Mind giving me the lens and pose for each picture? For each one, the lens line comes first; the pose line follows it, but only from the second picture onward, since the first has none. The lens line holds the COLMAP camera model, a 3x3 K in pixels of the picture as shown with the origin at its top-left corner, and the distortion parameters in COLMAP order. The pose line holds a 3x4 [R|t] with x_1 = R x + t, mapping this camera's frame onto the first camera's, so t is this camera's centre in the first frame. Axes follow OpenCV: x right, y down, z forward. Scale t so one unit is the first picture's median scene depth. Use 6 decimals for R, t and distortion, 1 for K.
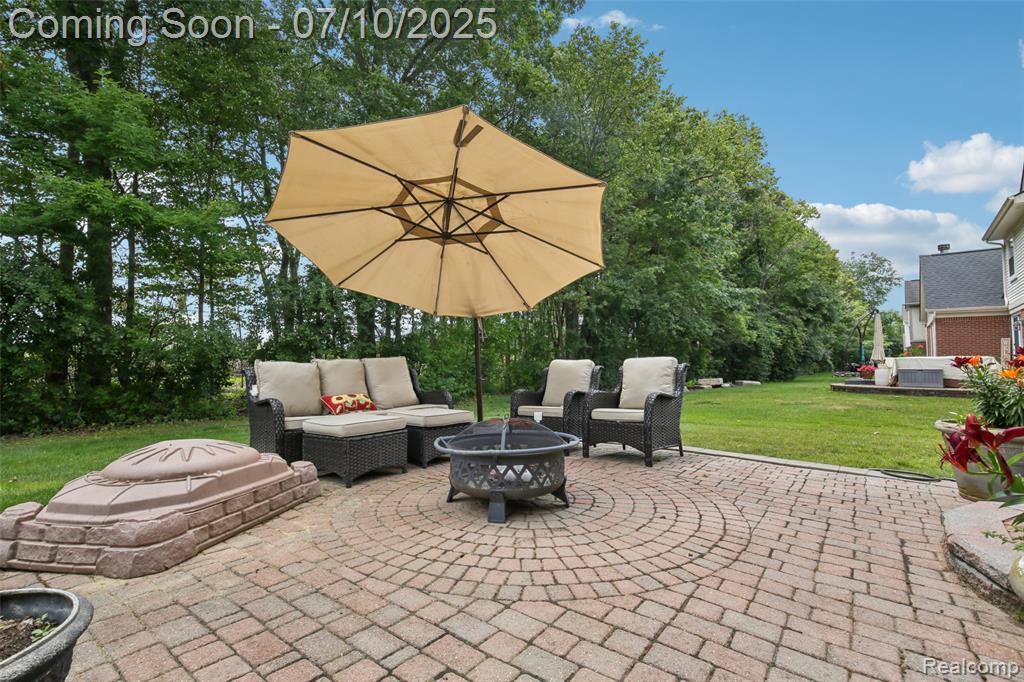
lens RADIAL K [[468.1, 0, 502.0], [0, 468.1, 342.4], [0, 0, 1]] dist [-0.001652, -0.000056]
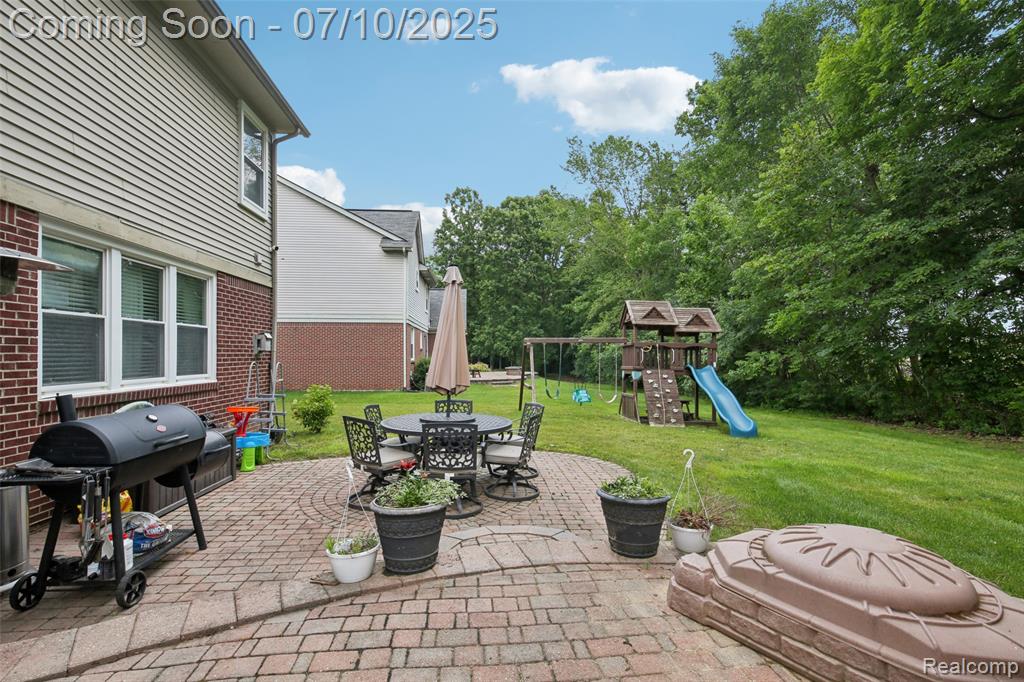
lens RADIAL K [[468.1, 0, 502.0], [0, 468.1, 342.4], [0, 0, 1]] dist [-0.001652, -0.000056]
pose [[-0.729607, -0.047819, -0.682193, 0.374322], [0.019822, 0.995654, -0.090992, -0.048627], [0.683580, -0.079911, -0.725488, 1.687673]]
